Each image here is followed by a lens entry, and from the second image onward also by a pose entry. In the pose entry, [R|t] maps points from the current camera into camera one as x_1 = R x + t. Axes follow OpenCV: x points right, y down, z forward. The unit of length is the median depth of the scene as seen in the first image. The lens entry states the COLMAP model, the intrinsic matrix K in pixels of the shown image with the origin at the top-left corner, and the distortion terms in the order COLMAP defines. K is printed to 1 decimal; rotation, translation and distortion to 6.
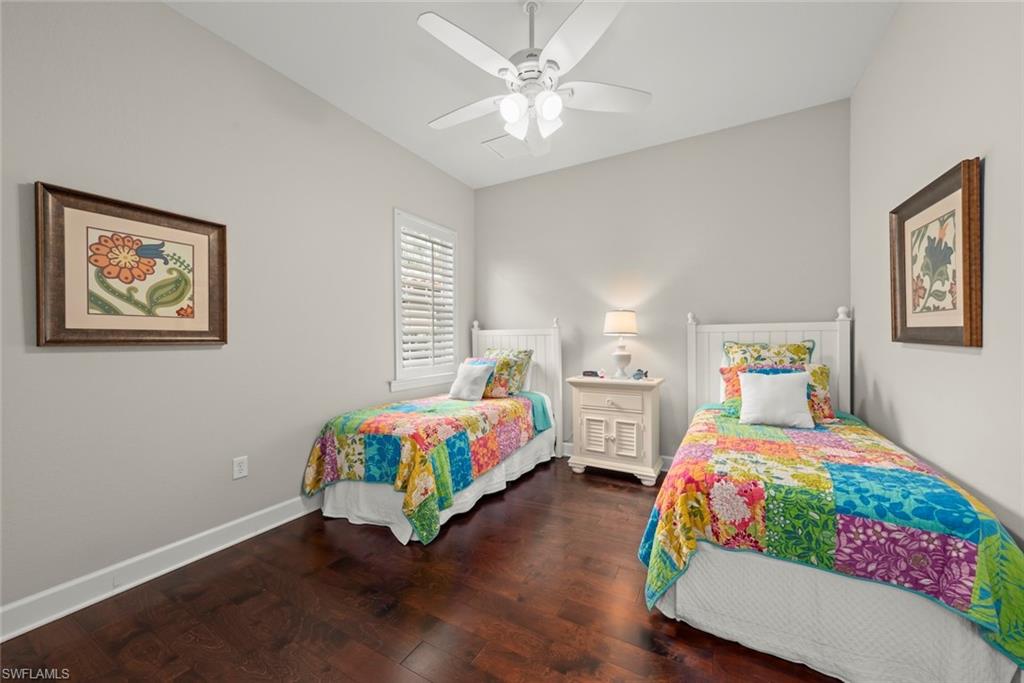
lens RADIAL K [[378.8, 0, 512.0], [0, 378.8, 341.5], [0, 0, 1]] dist [-0.001221, -0.000010]
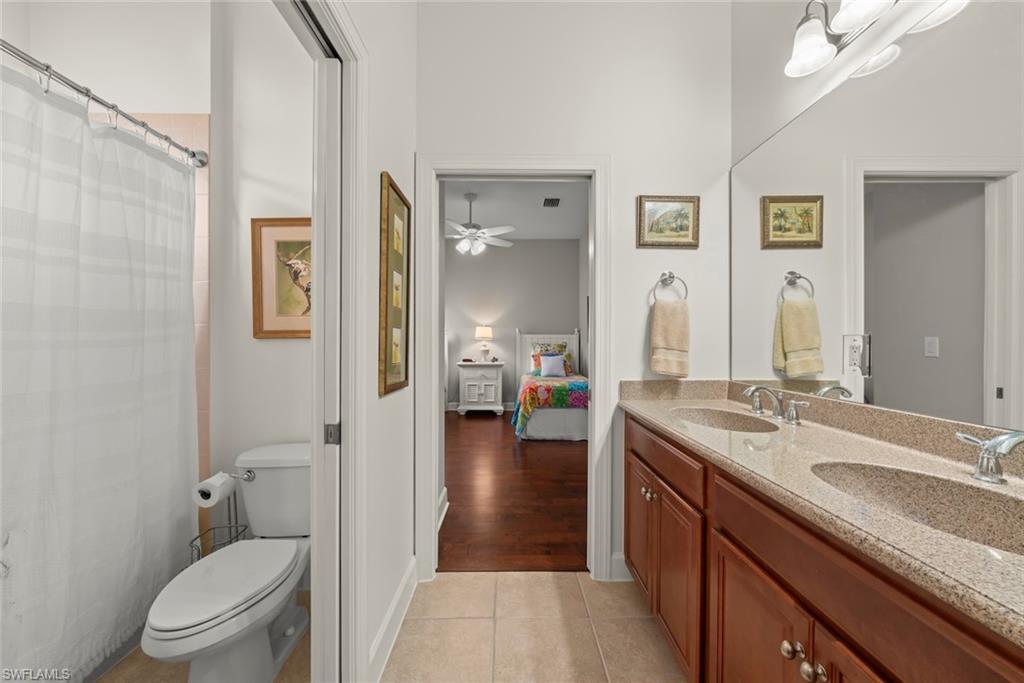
lens RADIAL K [[378.8, 0, 512.0], [0, 378.8, 341.5], [0, 0, 1]] dist [-0.001221, -0.000010]
pose [[0.869931, 0.008826, 0.493095, -0.624802], [-0.005571, 0.999952, -0.008069, 0.011390], [-0.493143, 0.004272, 0.869938, -0.838419]]
